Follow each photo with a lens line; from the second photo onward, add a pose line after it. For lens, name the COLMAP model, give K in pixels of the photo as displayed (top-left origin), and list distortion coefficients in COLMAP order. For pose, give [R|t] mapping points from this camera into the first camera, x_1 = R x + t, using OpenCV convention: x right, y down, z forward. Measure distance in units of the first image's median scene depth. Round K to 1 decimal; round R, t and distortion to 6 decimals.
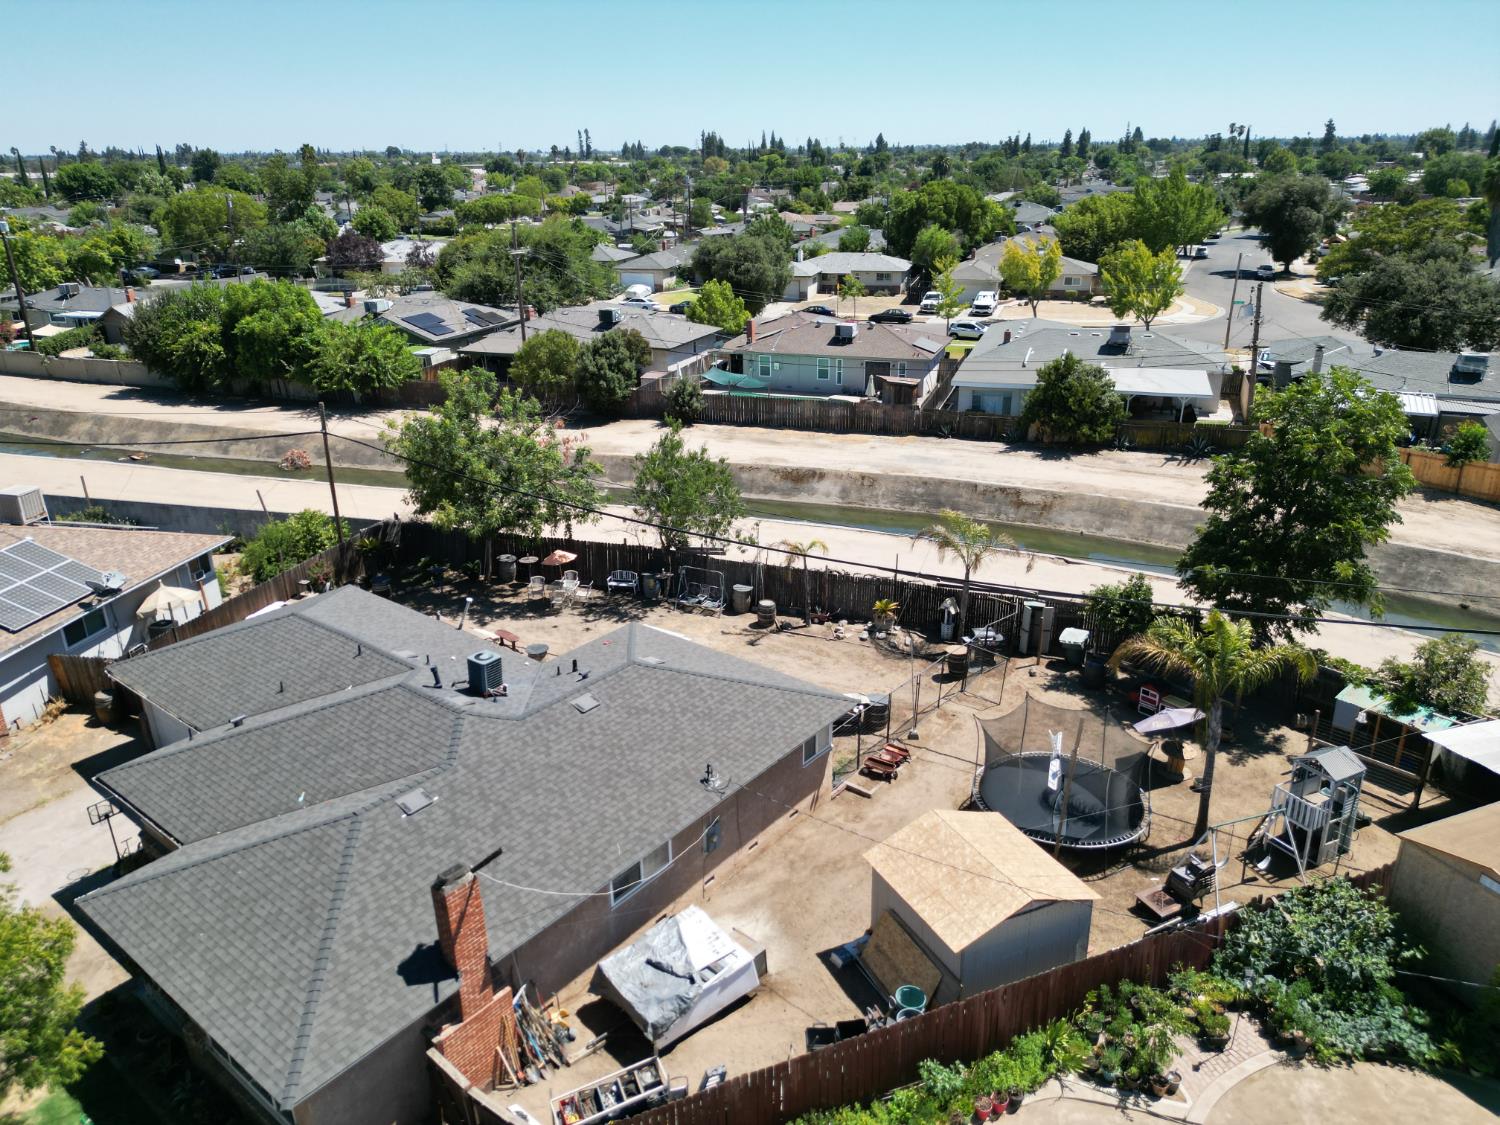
lens RADIAL K [[1045.8, 0, 745.3], [0, 1045.8, 571.0], [0, 0, 1]] dist [0.095078, -0.110141]
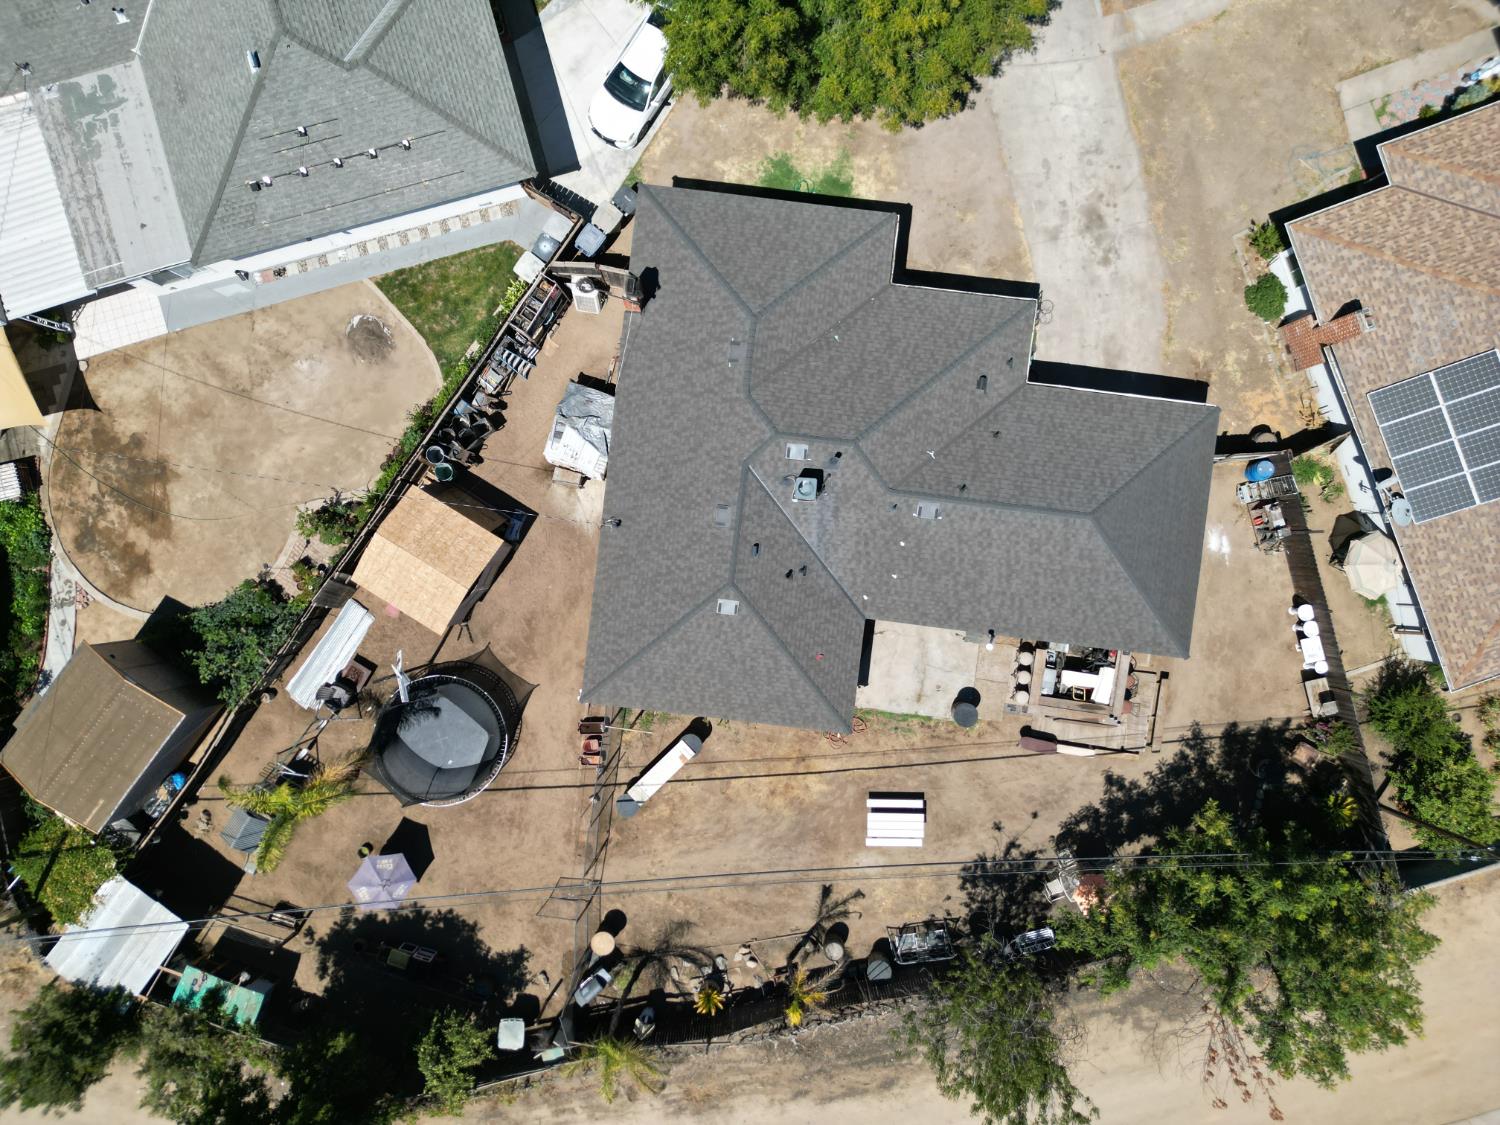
lens RADIAL K [[1045.8, 0, 745.3], [0, 1045.8, 571.0], [0, 0, 1]] dist [0.095078, -0.110141]
pose [[-0.845214, 0.533546, 0.030702, -0.108633], [-0.176979, -0.333641, 0.925939, -0.646852], [0.504274, 0.777183, 0.376424, 0.367217]]
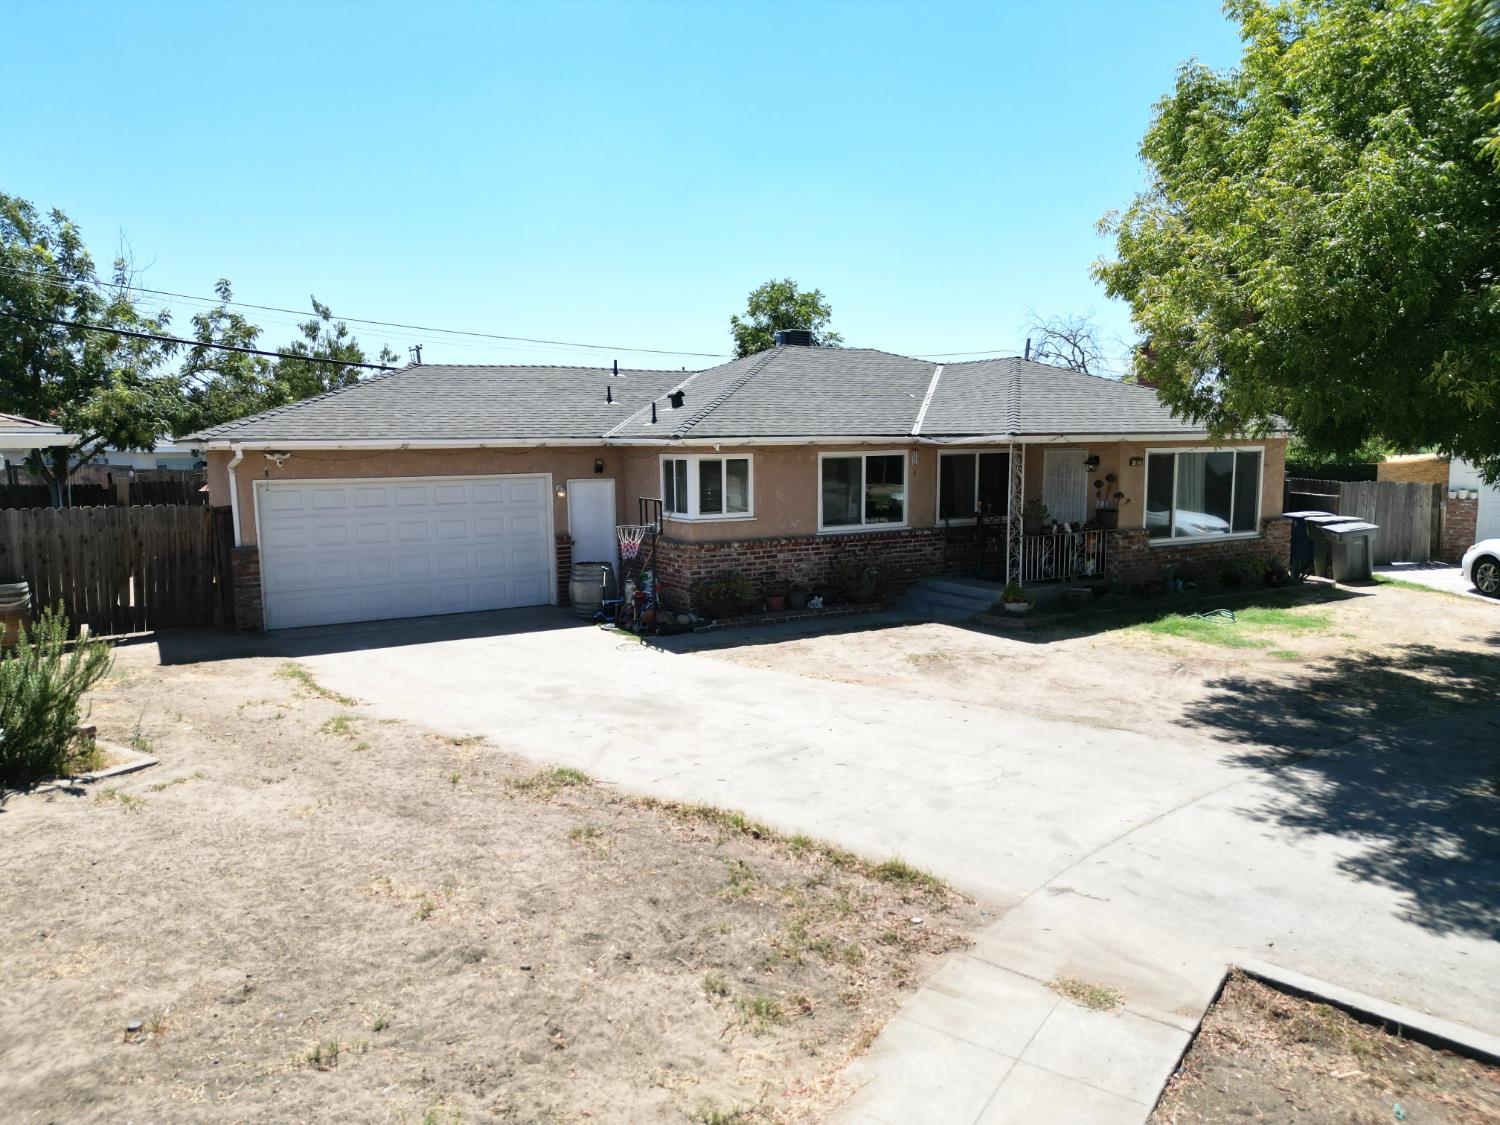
lens RADIAL K [[1045.8, 0, 745.3], [0, 1045.8, 571.0], [0, 0, 1]] dist [0.095078, -0.110141]
pose [[0.353685, -0.103453, 0.929626, -0.720897], [0.353324, 0.935008, -0.030374, 0.184215], [-0.866065, 0.339202, 0.367251, 0.476470]]
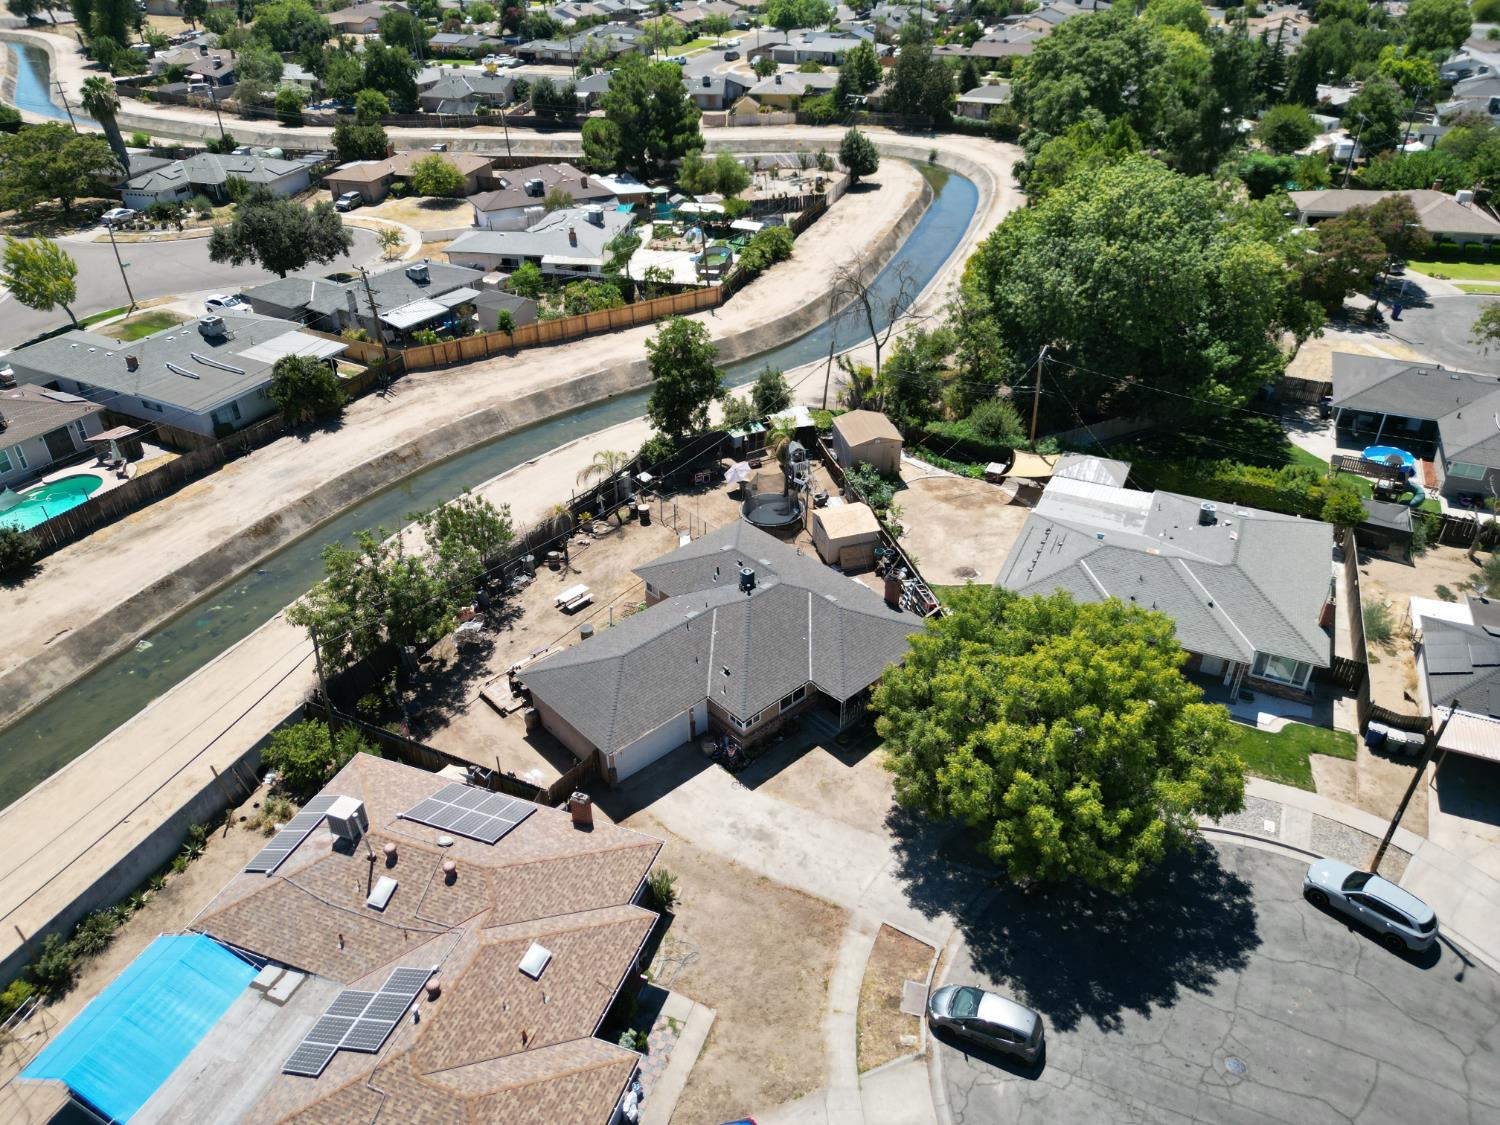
lens RADIAL K [[1045.8, 0, 745.3], [0, 1045.8, 571.0], [0, 0, 1]] dist [0.095078, -0.110141]
pose [[0.146662, -0.533468, 0.833008, -1.284909], [0.370977, 0.810313, 0.453618, -0.566660], [-0.916988, 0.242498, 0.316746, 0.194633]]
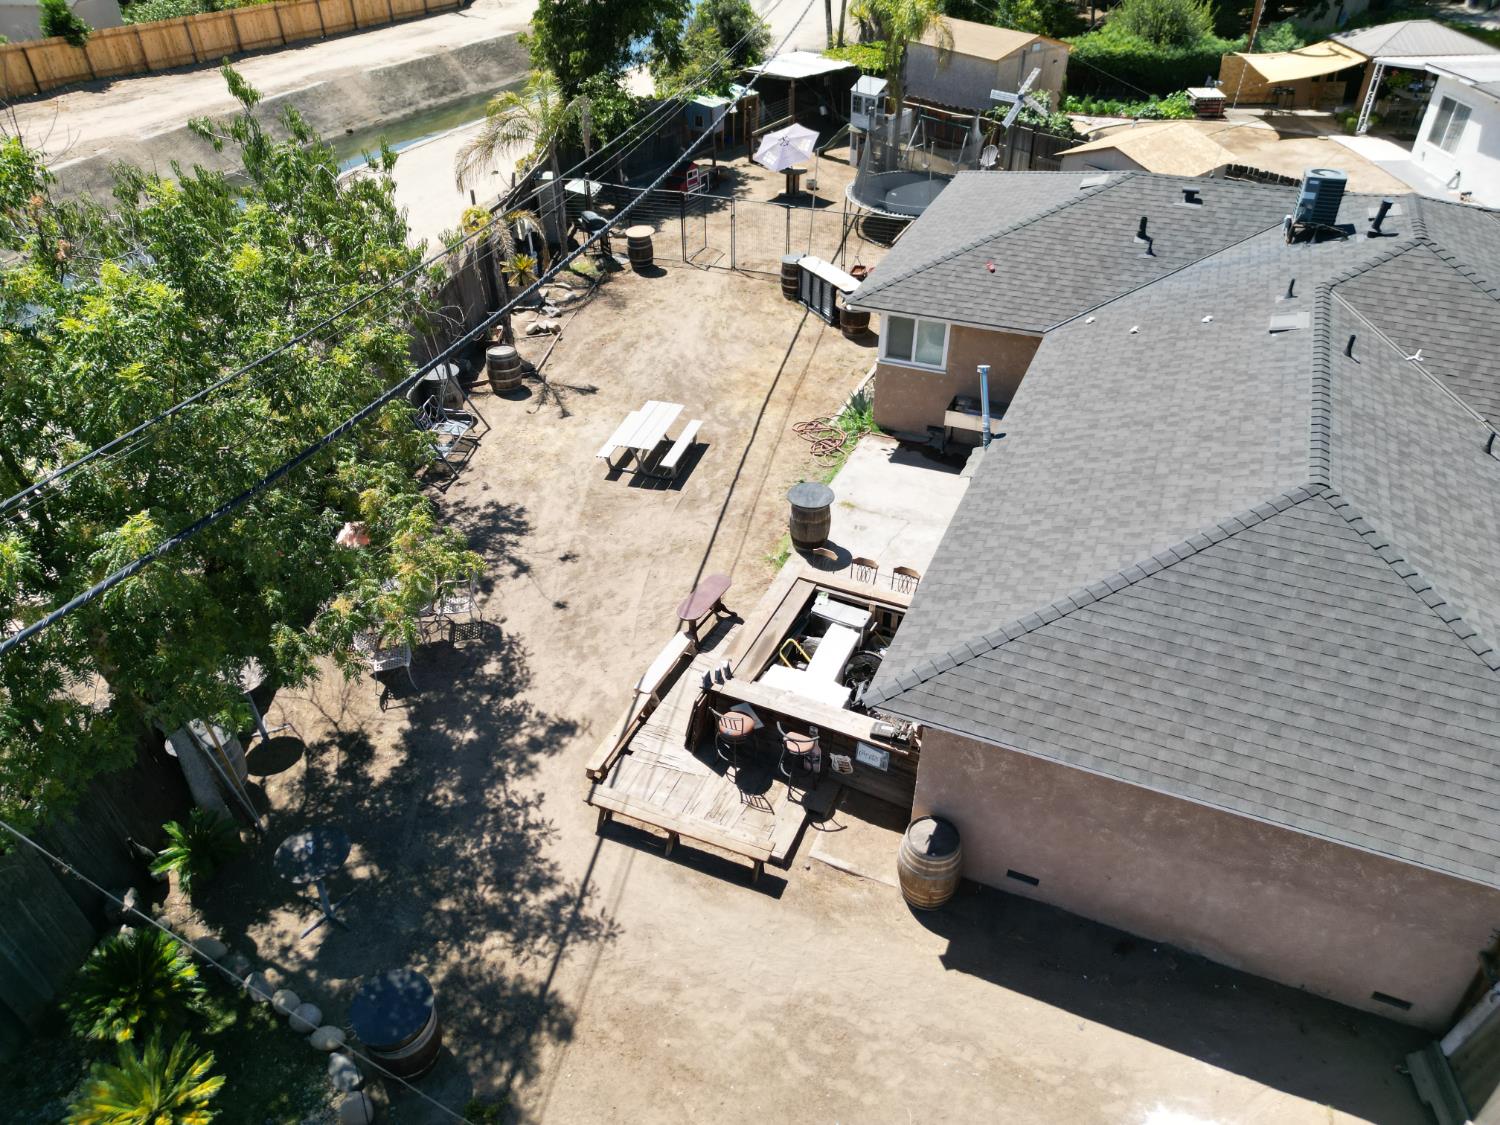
lens RADIAL K [[1045.8, 0, 745.3], [0, 1045.8, 571.0], [0, 0, 1]] dist [0.095078, -0.110141]
pose [[-0.271889, -0.564593, 0.779301, -0.512050], [0.366280, 0.688141, 0.626340, -0.191086], [-0.889896, 0.455738, 0.019701, 0.893056]]
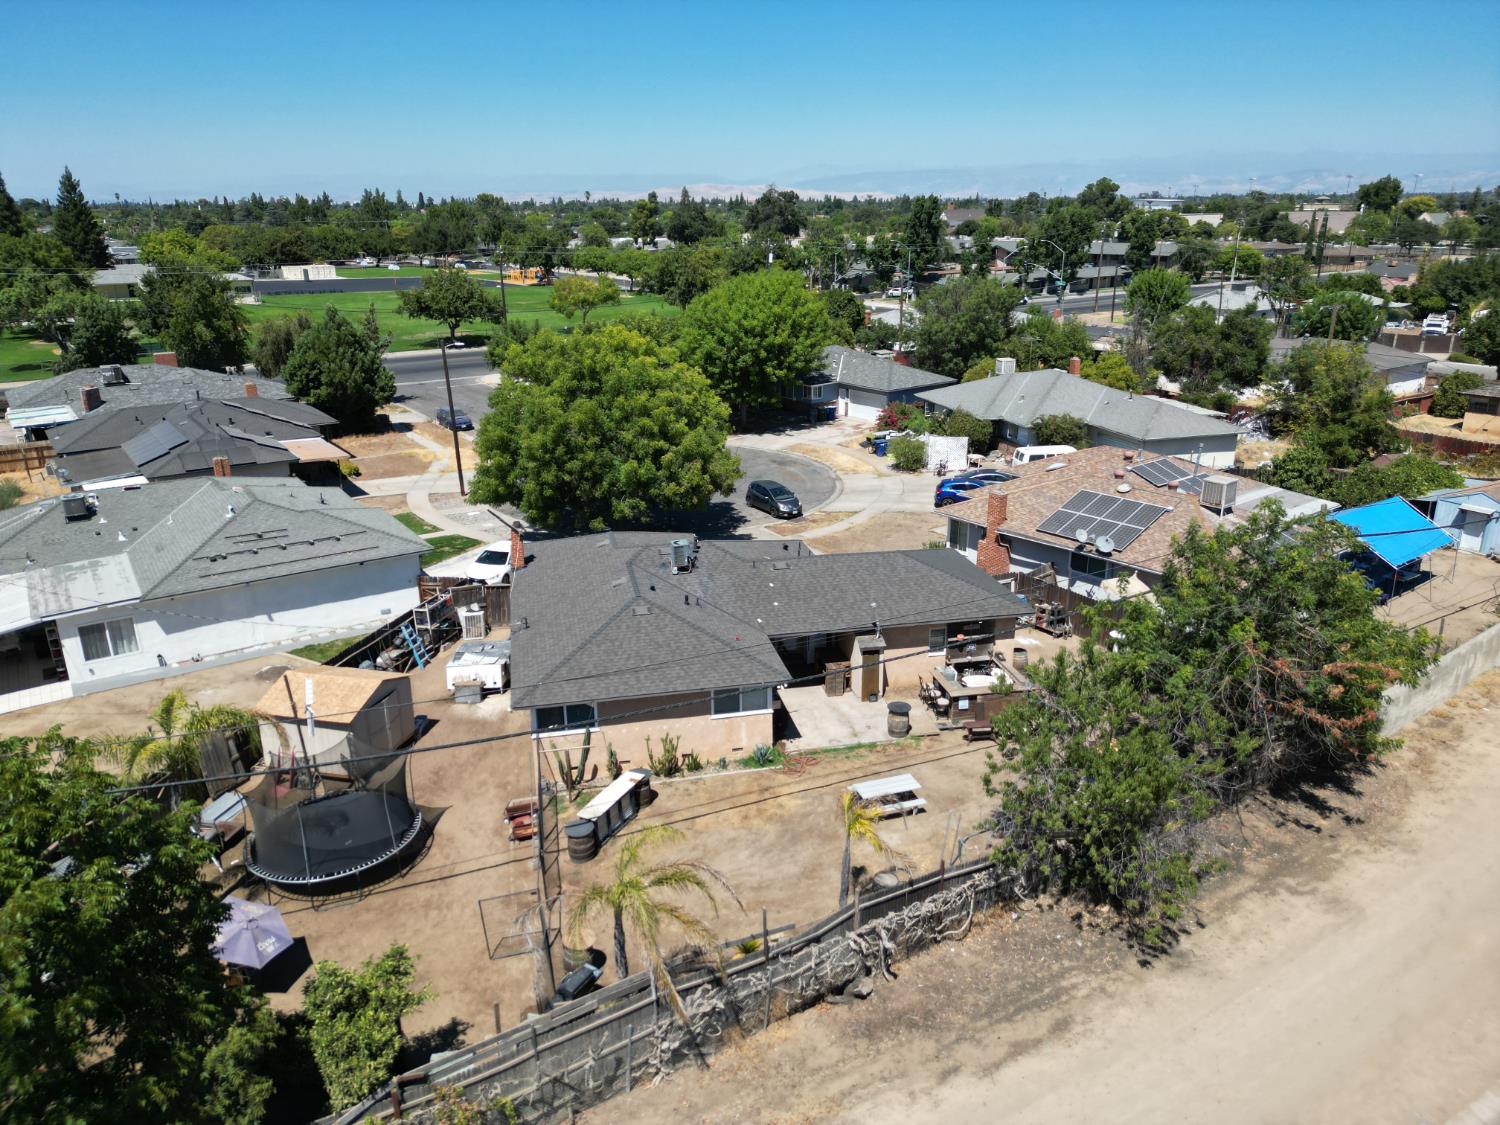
lens RADIAL K [[1045.8, 0, 745.3], [0, 1045.8, 571.0], [0, 0, 1]] dist [0.095078, -0.110141]
pose [[-0.628799, 0.273139, -0.728016, 0.490511], [-0.271981, 0.799868, 0.535011, -0.442308], [0.728450, 0.534421, -0.428667, 1.074925]]
